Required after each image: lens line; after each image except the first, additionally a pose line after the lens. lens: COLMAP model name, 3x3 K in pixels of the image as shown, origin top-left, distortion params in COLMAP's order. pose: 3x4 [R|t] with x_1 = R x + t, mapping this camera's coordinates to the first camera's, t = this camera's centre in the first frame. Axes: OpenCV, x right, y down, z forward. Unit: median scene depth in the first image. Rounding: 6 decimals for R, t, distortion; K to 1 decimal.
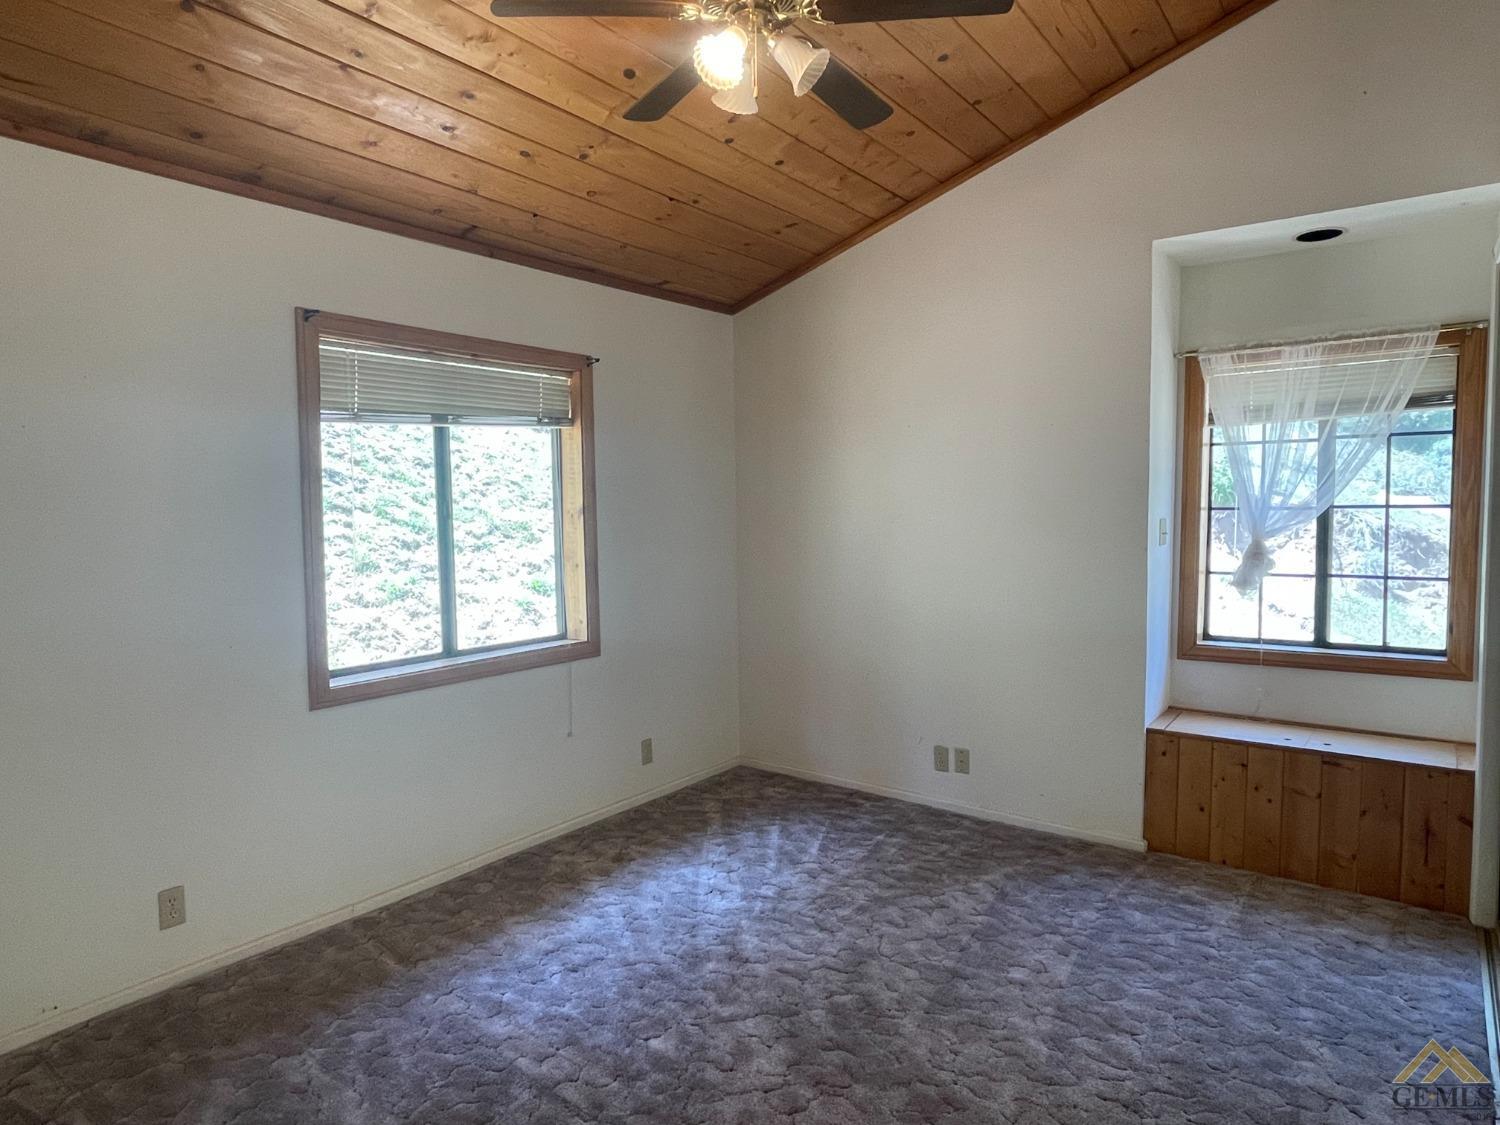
lens RADIAL K [[907.1, 0, 747.4], [0, 907.1, 553.3], [0, 0, 1]] dist [0.012537, -0.005460]
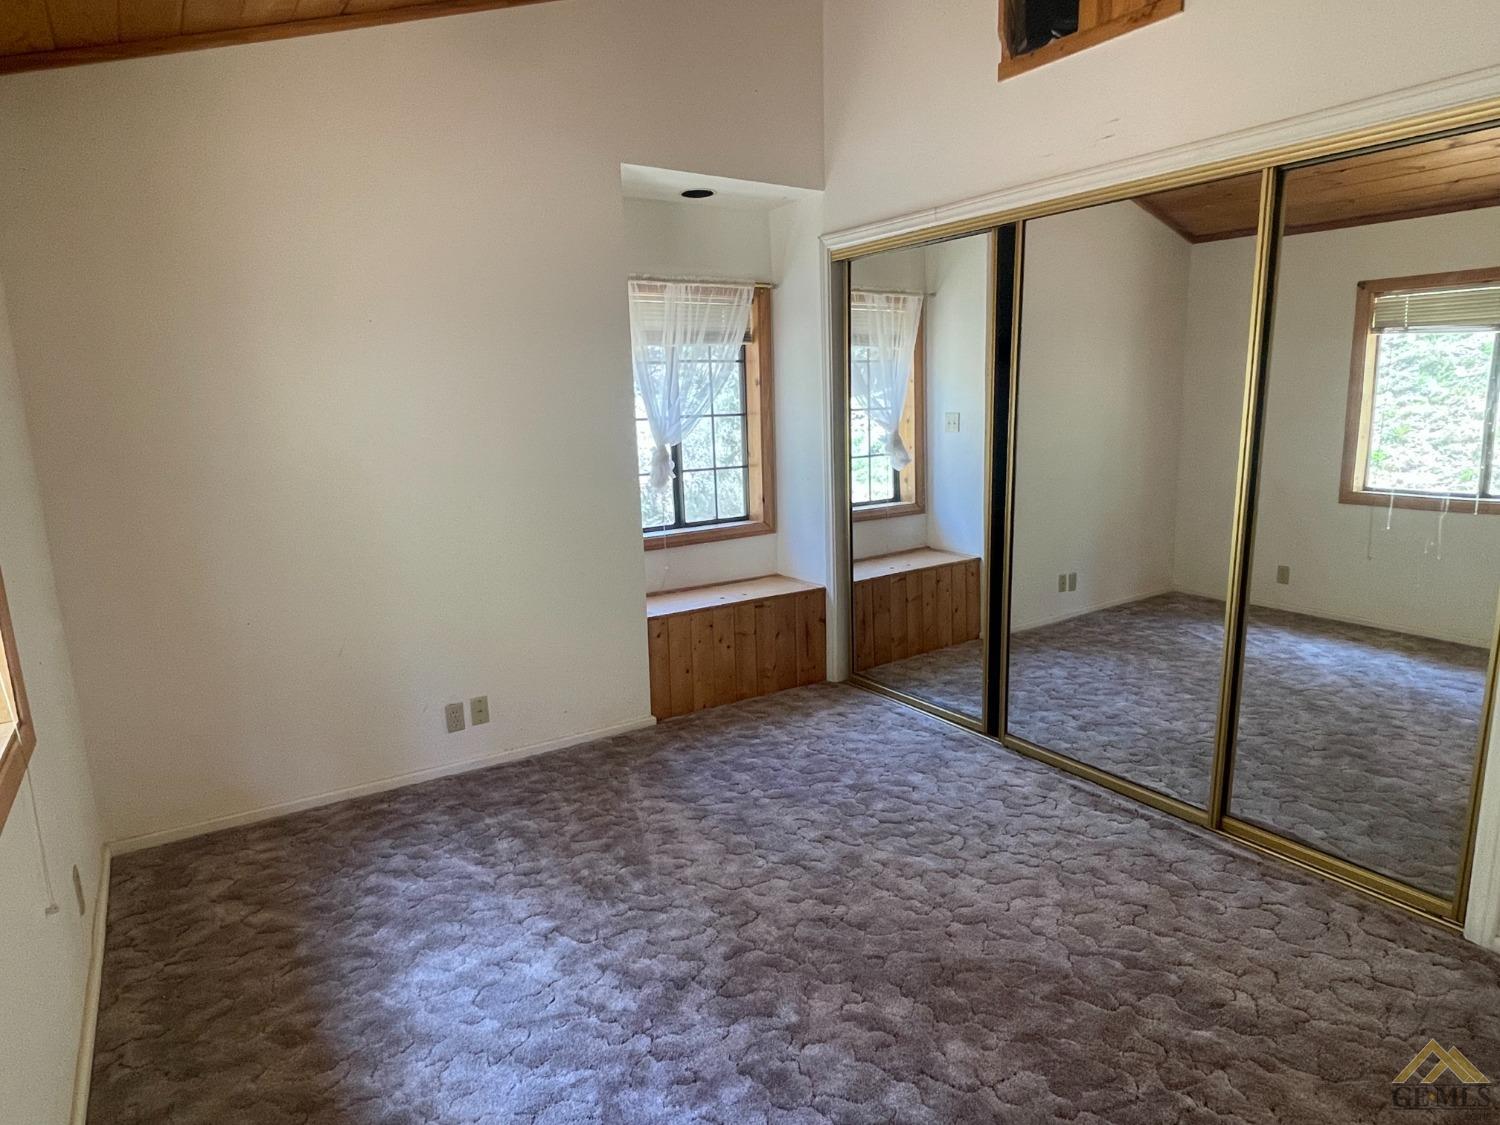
lens RADIAL K [[865.9, 0, 743.5], [0, 865.9, 555.4], [0, 0, 1]] dist [-0.000708, -0.006079]
pose [[0.348688, -0.164995, 0.922601, -0.500770], [0.076320, 0.986112, 0.147508, -0.033024], [-0.934126, 0.018979, 0.356438, 0.516769]]
